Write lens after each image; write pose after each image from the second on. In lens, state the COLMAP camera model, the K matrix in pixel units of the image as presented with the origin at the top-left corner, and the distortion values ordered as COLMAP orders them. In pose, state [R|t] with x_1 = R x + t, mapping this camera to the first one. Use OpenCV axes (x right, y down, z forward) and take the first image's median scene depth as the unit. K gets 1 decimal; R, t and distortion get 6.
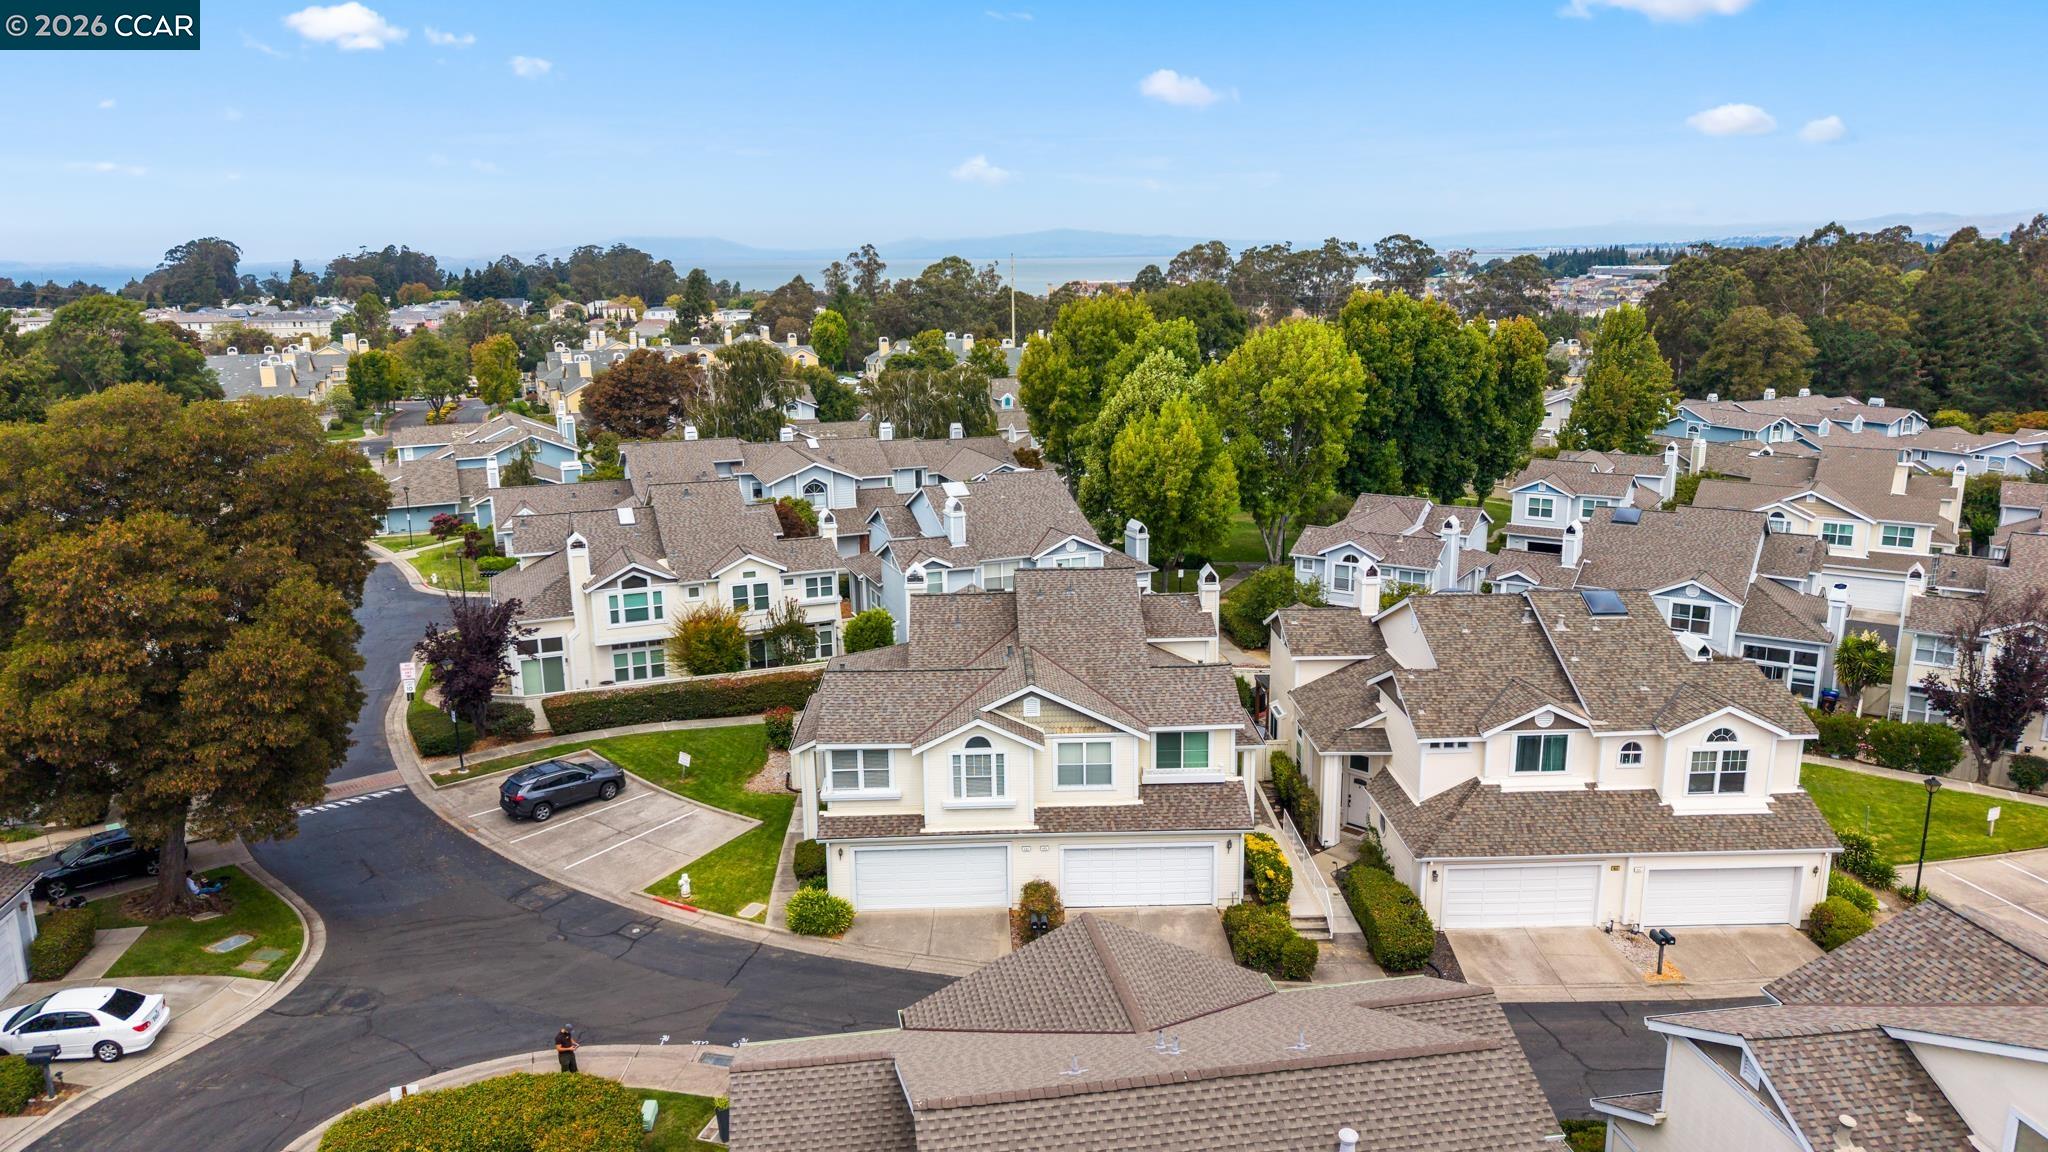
lens RADIAL K [[1364.0, 0, 1024.0], [0, 1364.0, 576.0], [0, 0, 1]] dist [0.036629, -0.058797]
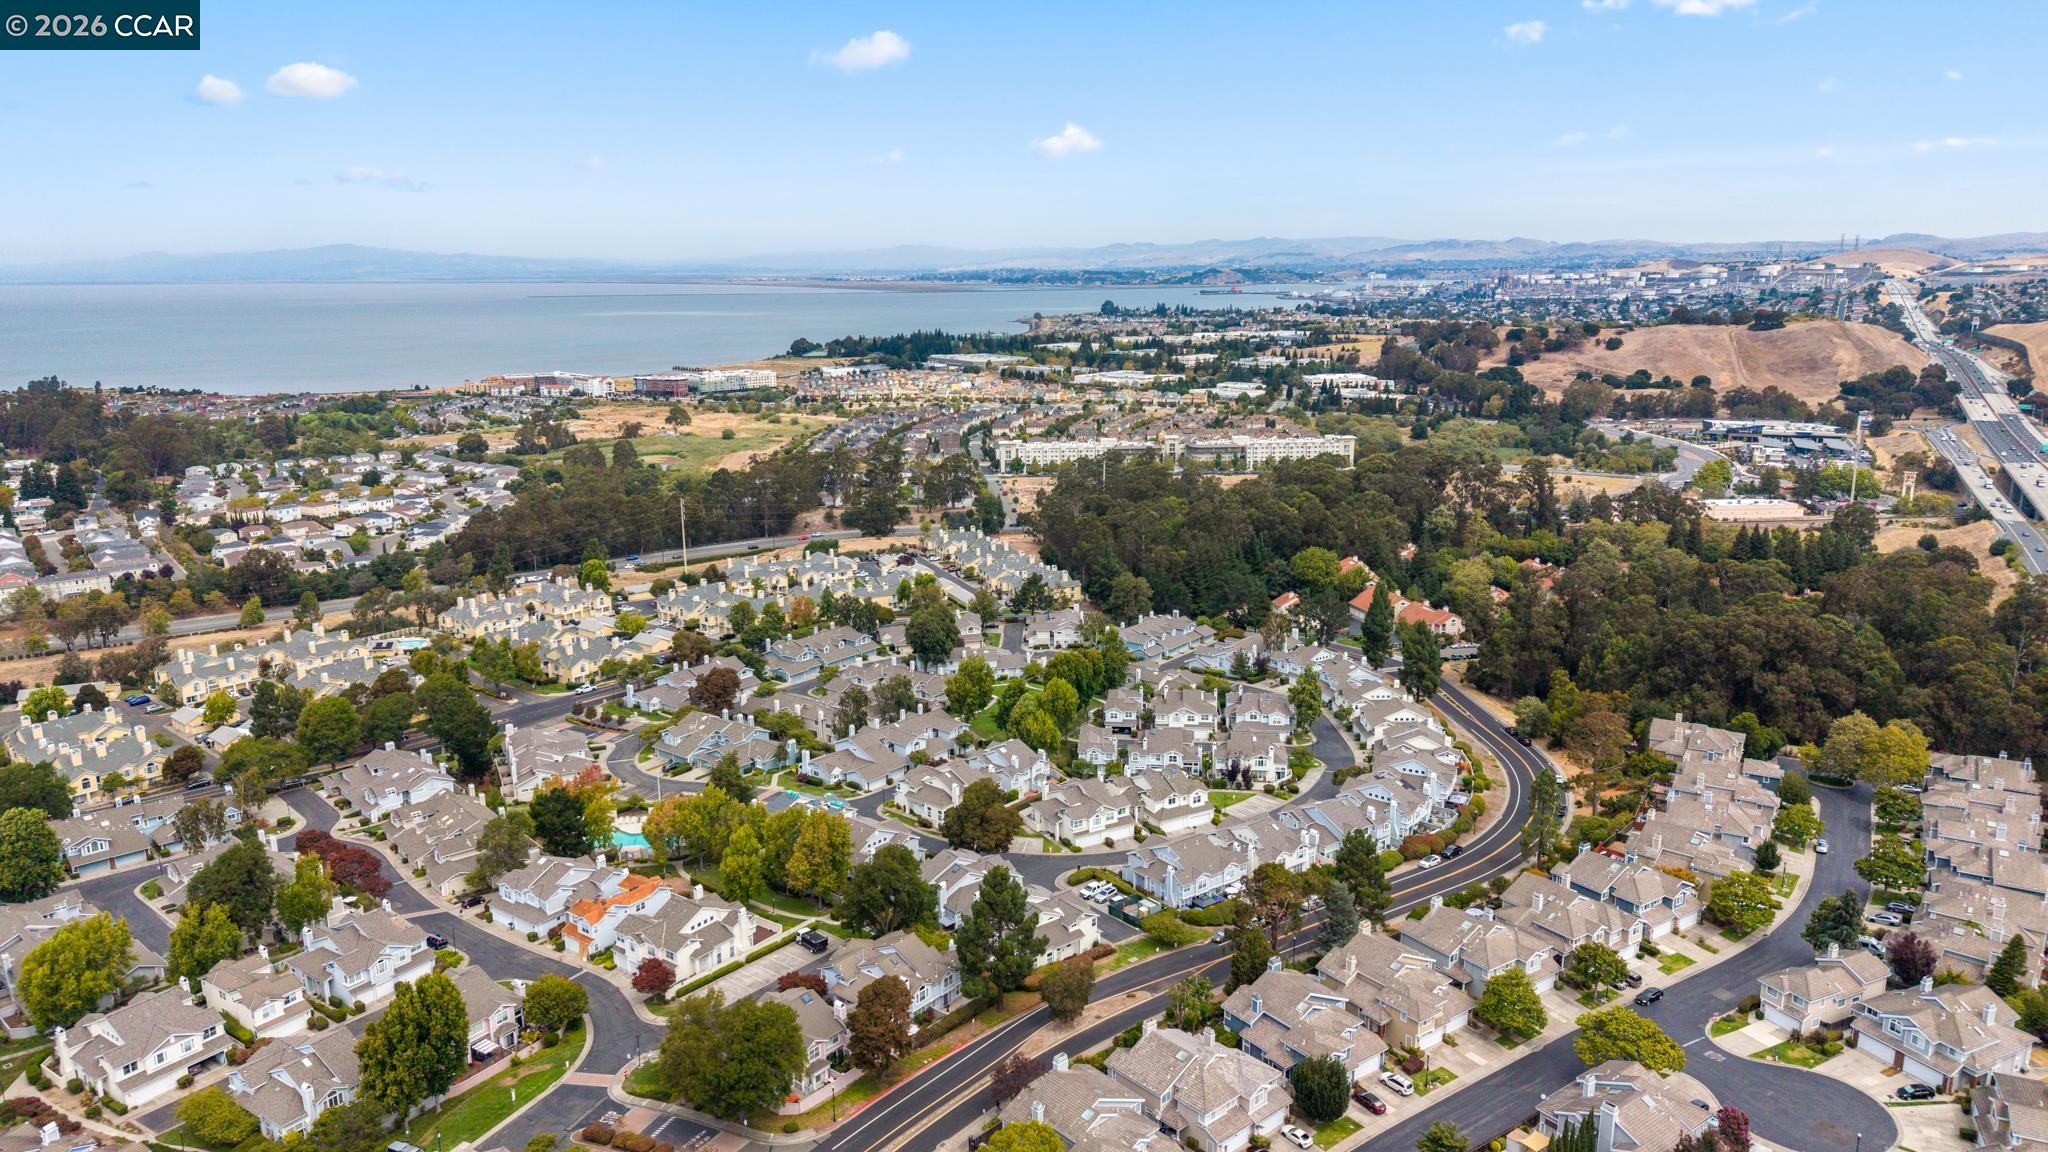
lens RADIAL K [[1393.2, 0, 1024.0], [0, 1393.2, 576.0], [0, 0, 1]] dist [0.085975, -0.129264]
pose [[0.881351, -0.098450, 0.462090, -2.499332], [0.098790, 0.994830, 0.023529, -0.905850], [-0.462018, 0.024912, 0.886521, -3.548959]]
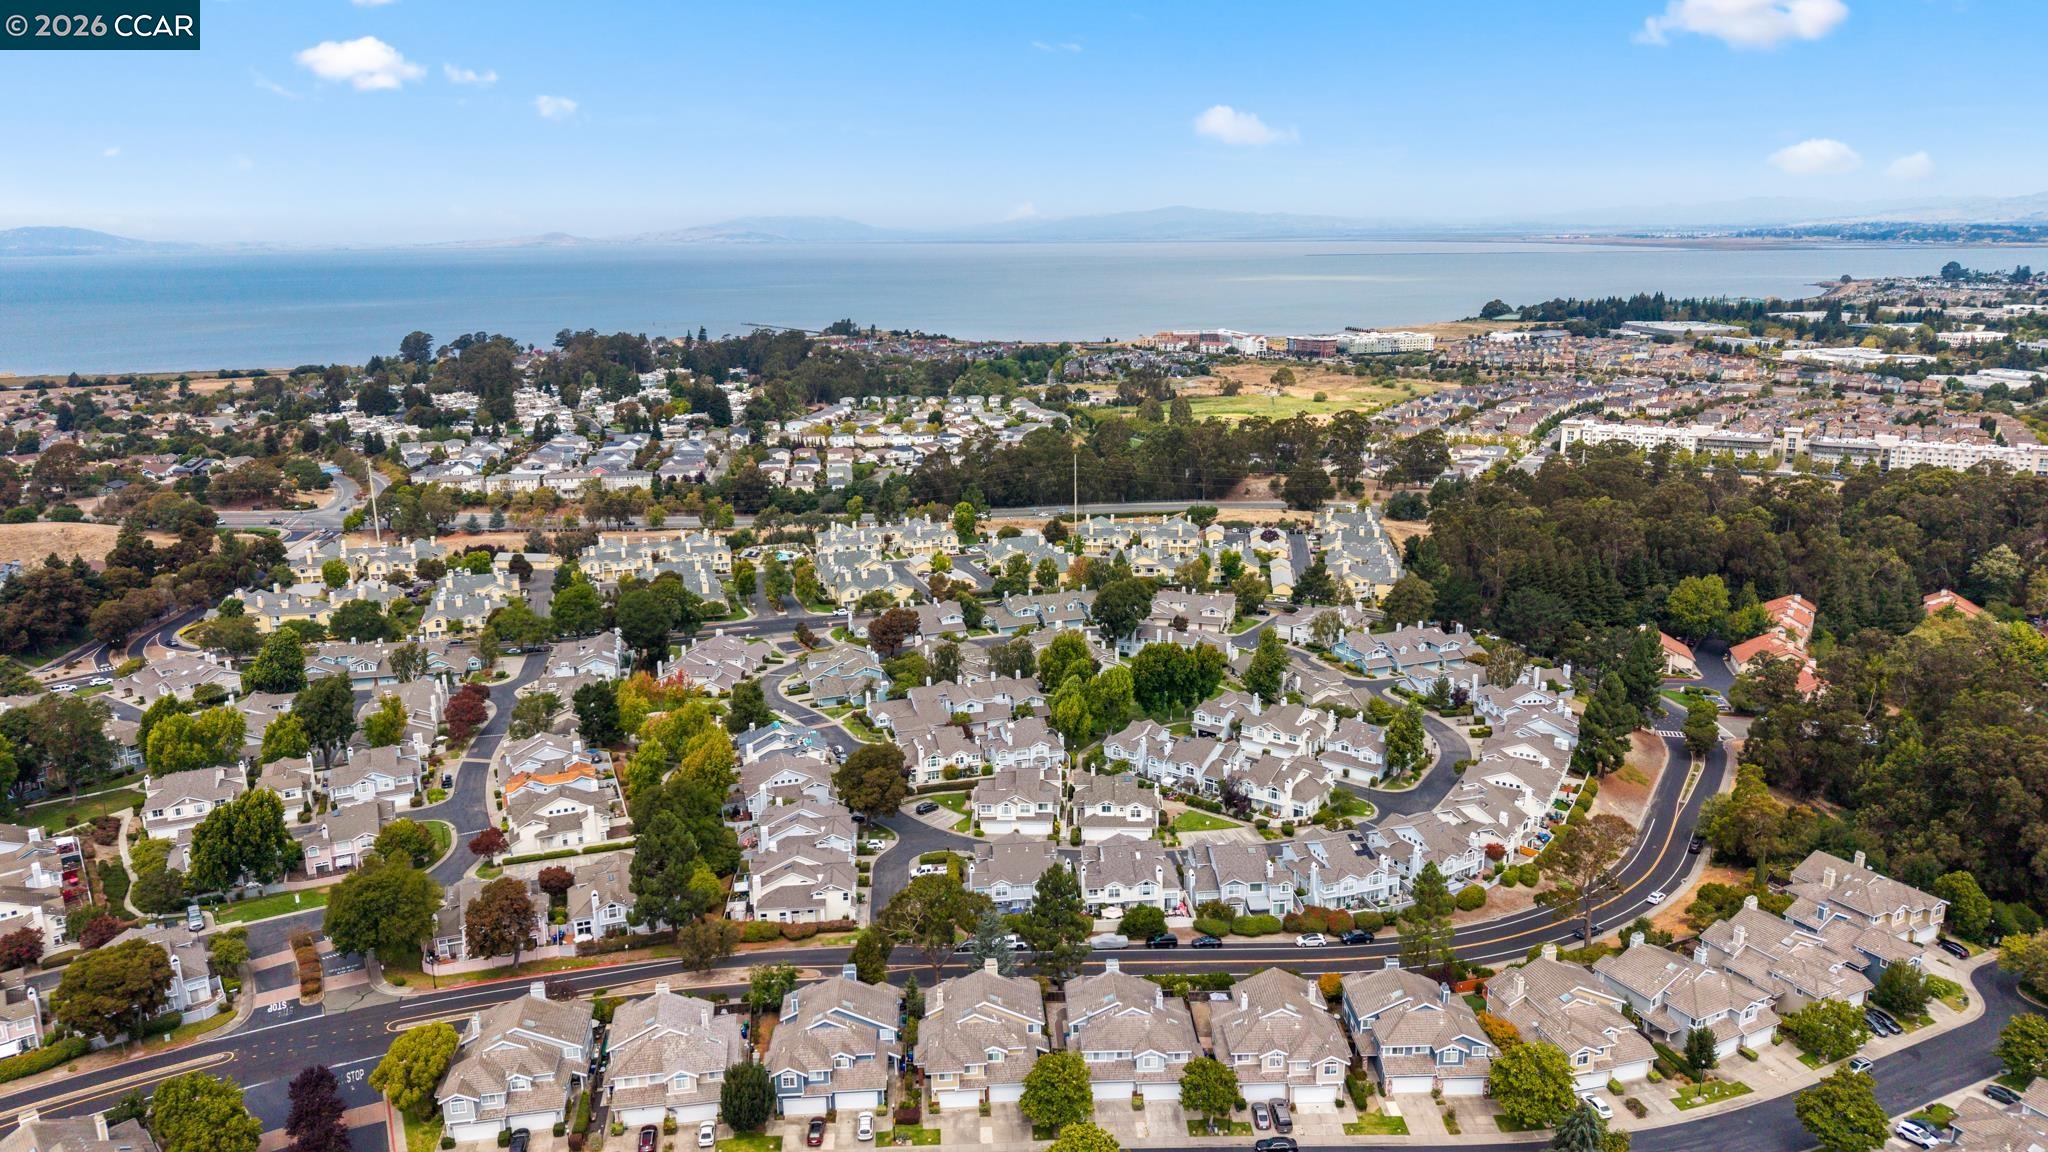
lens RADIAL K [[1393.2, 0, 1024.0], [0, 1393.2, 576.0], [0, 0, 1]] dist [0.085975, -0.129264]
pose [[0.996474, 0.018744, -0.081780, 0.418041], [-0.016466, 0.999460, 0.028440, -0.839621], [0.082269, -0.026993, 0.996245, -4.021357]]
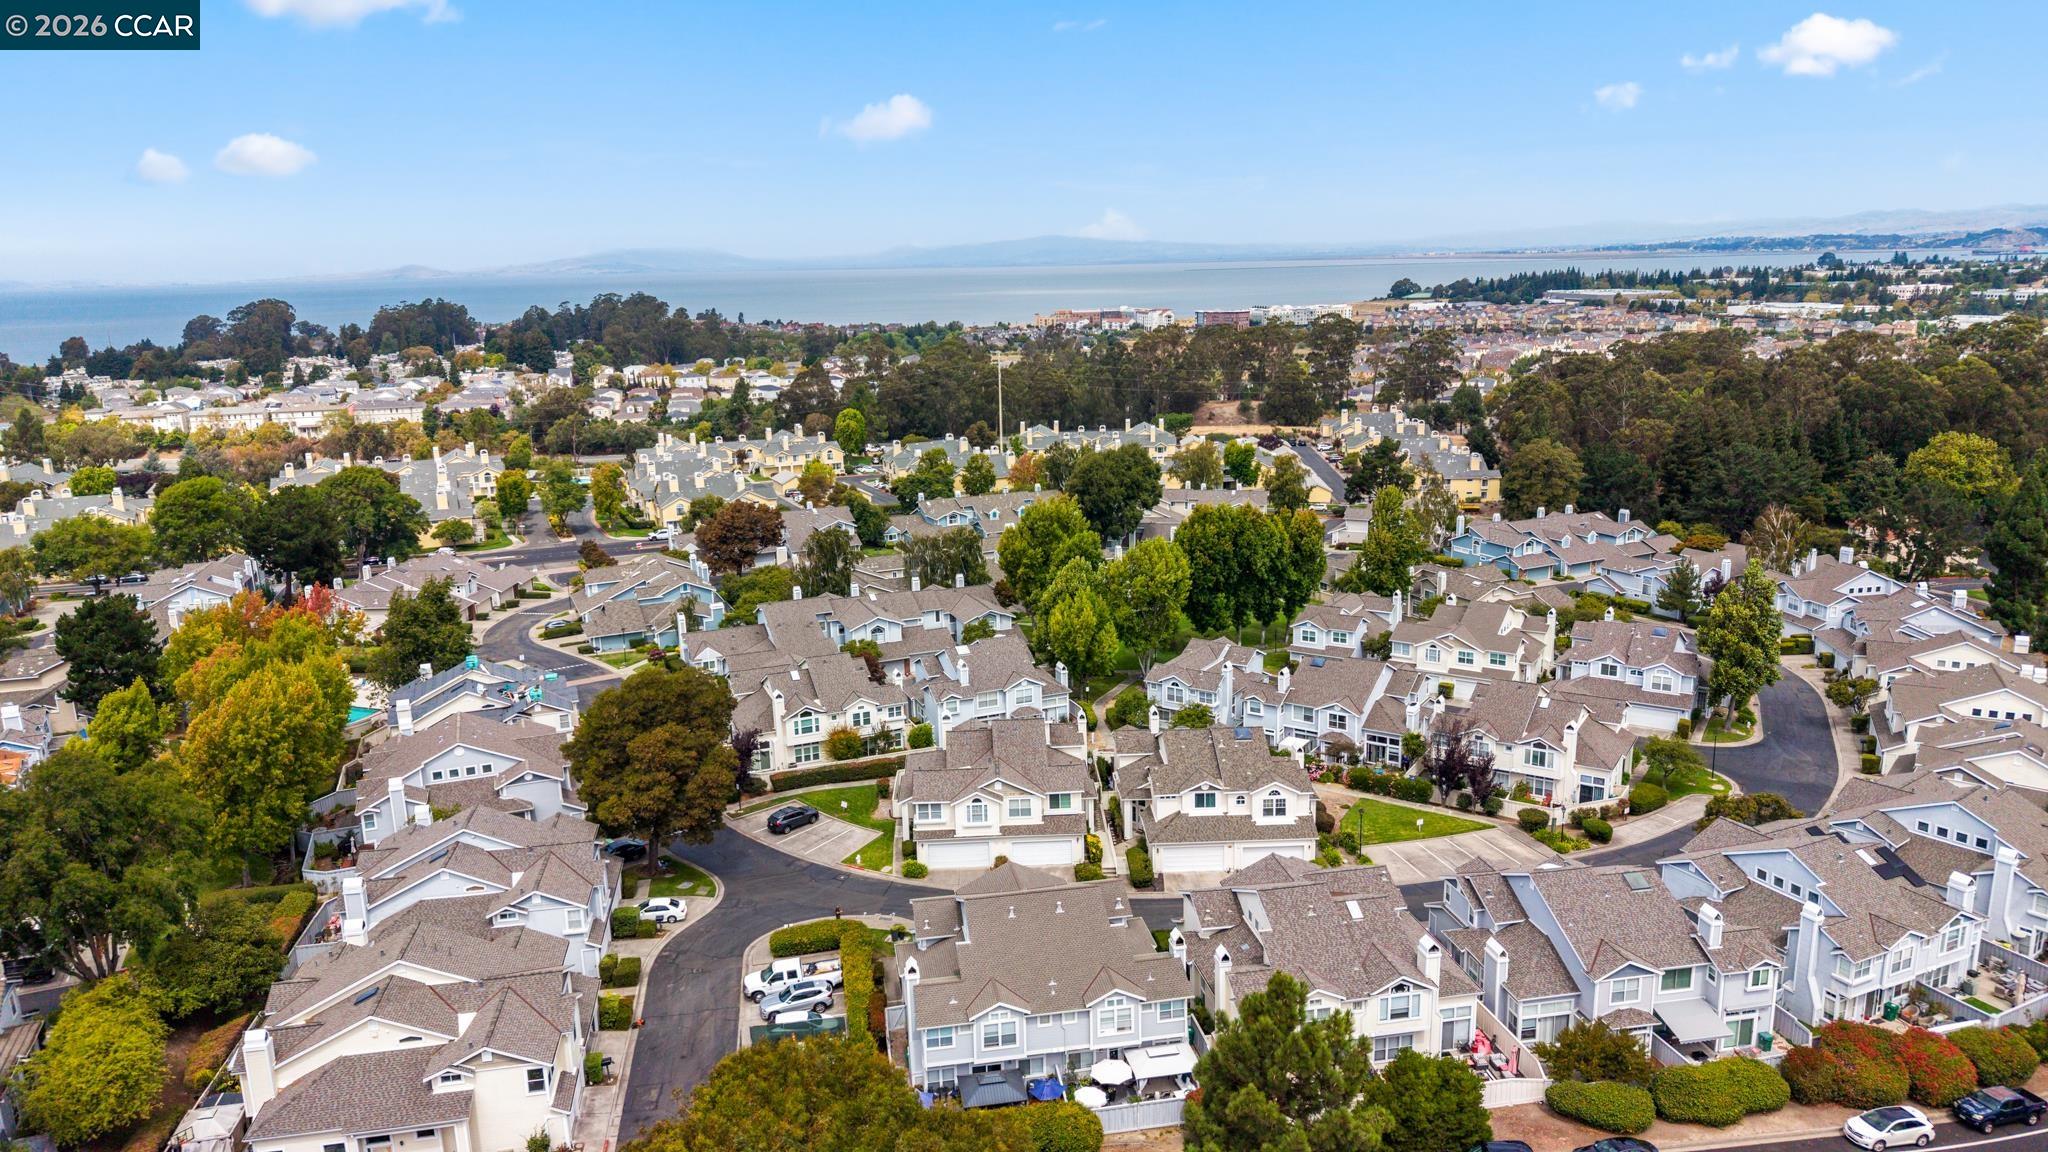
lens RADIAL K [[1364.0, 0, 1024.0], [0, 1364.0, 576.0], [0, 0, 1]] dist [0.036629, -0.058797]
pose [[0.999900, -0.013683, 0.003467, 0.041096], [0.013678, 0.999905, 0.001568, -0.240508], [-0.003488, -0.001520, 0.999993, -1.237208]]
